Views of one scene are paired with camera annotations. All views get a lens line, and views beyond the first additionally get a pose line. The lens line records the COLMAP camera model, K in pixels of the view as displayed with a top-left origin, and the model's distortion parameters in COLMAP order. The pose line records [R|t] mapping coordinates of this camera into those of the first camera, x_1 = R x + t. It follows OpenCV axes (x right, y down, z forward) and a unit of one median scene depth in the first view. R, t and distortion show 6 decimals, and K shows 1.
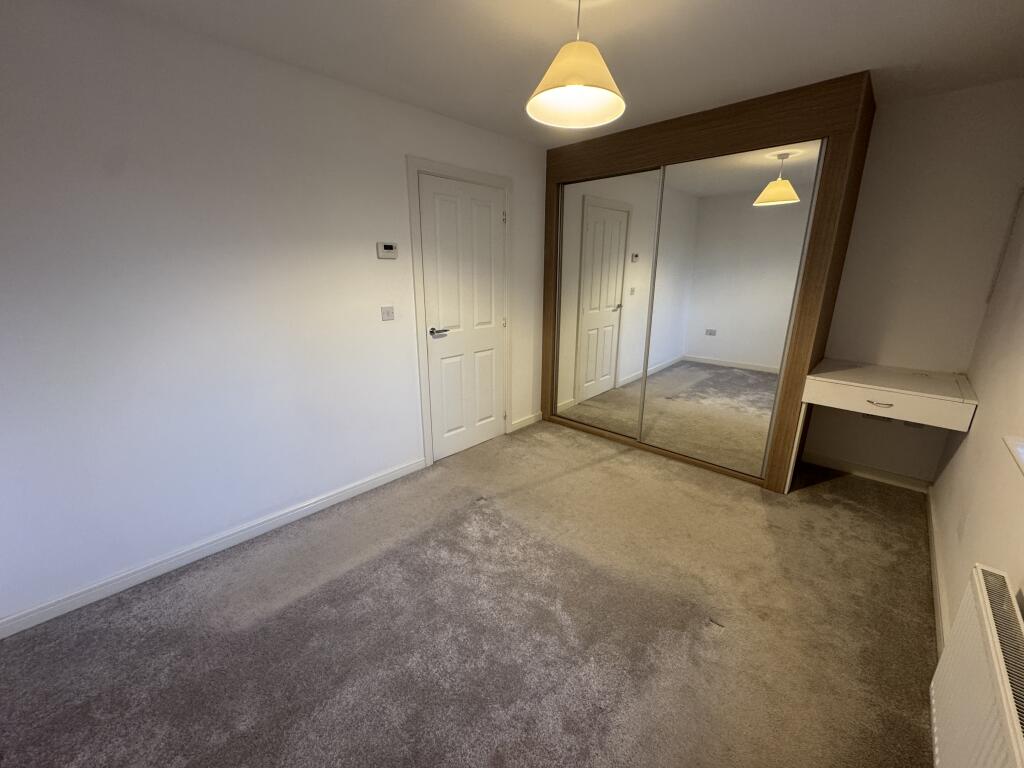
lens RADIAL K [[408.5, 0, 510.6], [0, 408.5, 383.3], [0, 0, 1]] dist [-0.001470, 0.000168]
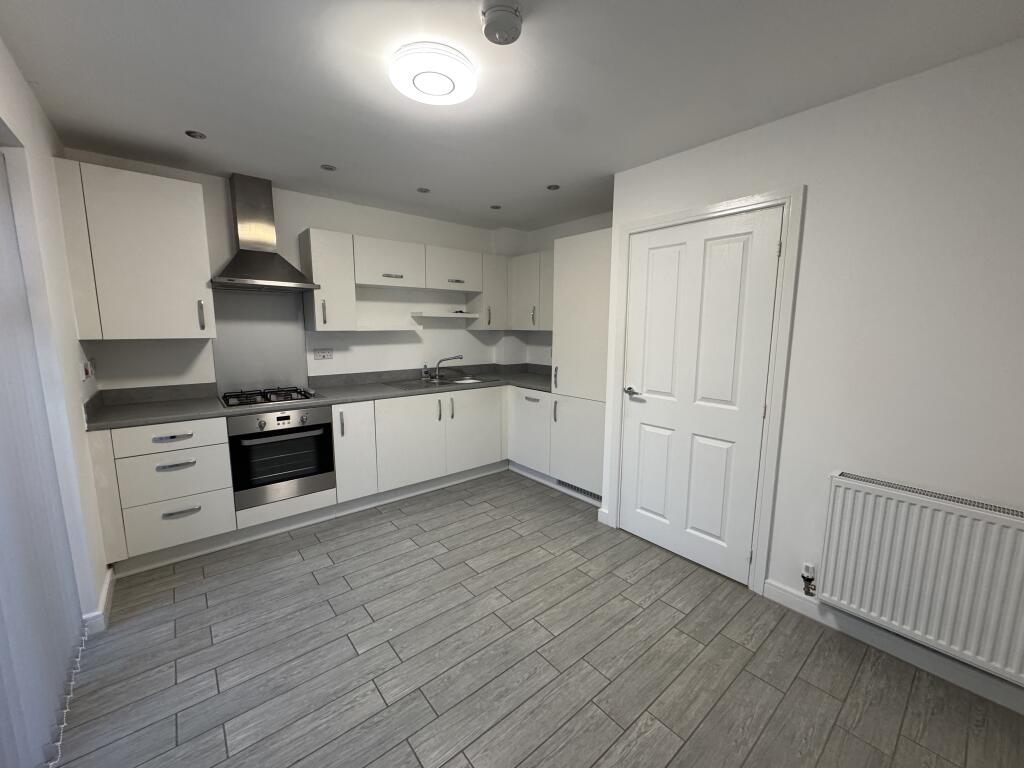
lens RADIAL K [[408.5, 0, 510.8], [0, 408.5, 385.2], [0, 0, 1]] dist [-0.001470, 0.000168]
pose [[-0.127097, 0.138070, -0.982234, 0.708291], [-0.270894, 0.947786, 0.168280, -0.203700], [0.954182, 0.287469, -0.083058, 0.728170]]
